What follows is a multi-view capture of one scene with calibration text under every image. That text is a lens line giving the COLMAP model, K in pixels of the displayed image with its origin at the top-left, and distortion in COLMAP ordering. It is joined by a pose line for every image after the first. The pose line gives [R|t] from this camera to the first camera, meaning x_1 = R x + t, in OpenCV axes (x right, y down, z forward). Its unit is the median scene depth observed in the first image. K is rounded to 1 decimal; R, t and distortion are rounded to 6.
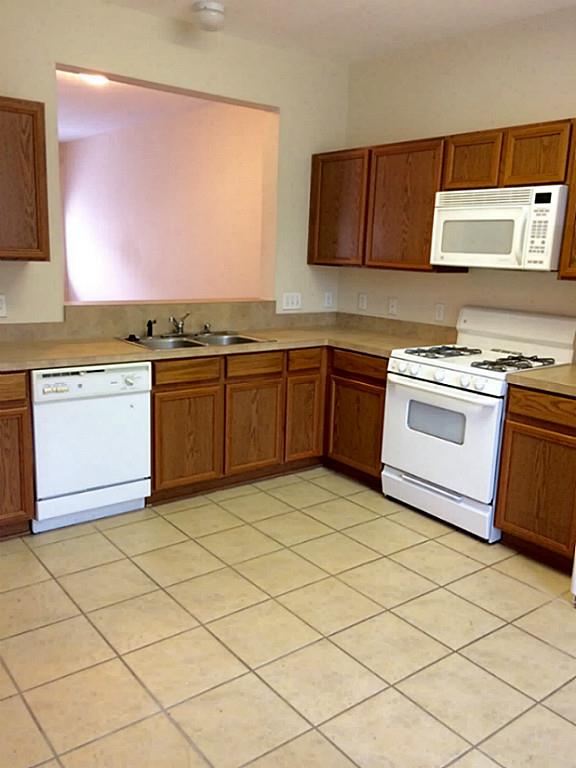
lens RADIAL K [[661.5, 0, 284.9], [0, 661.5, 384.1], [0, 0, 1]] dist [0.096188, -0.003261]
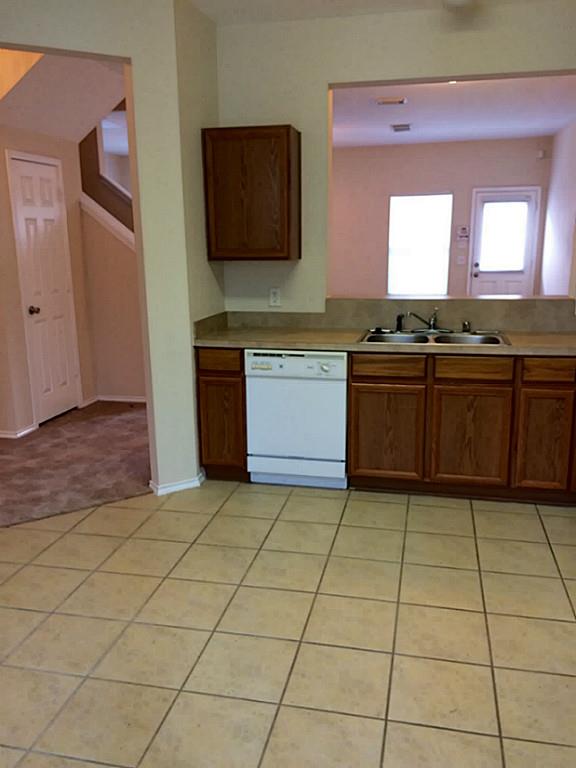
lens RADIAL K [[661.5, 0, 284.9], [0, 661.5, 384.1], [0, 0, 1]] dist [0.096188, -0.003261]
pose [[0.636532, 0.128893, -0.760404, 0.544049], [-0.123126, 0.990274, 0.064789, -0.039859], [0.761359, 0.052385, 0.646211, 0.243035]]
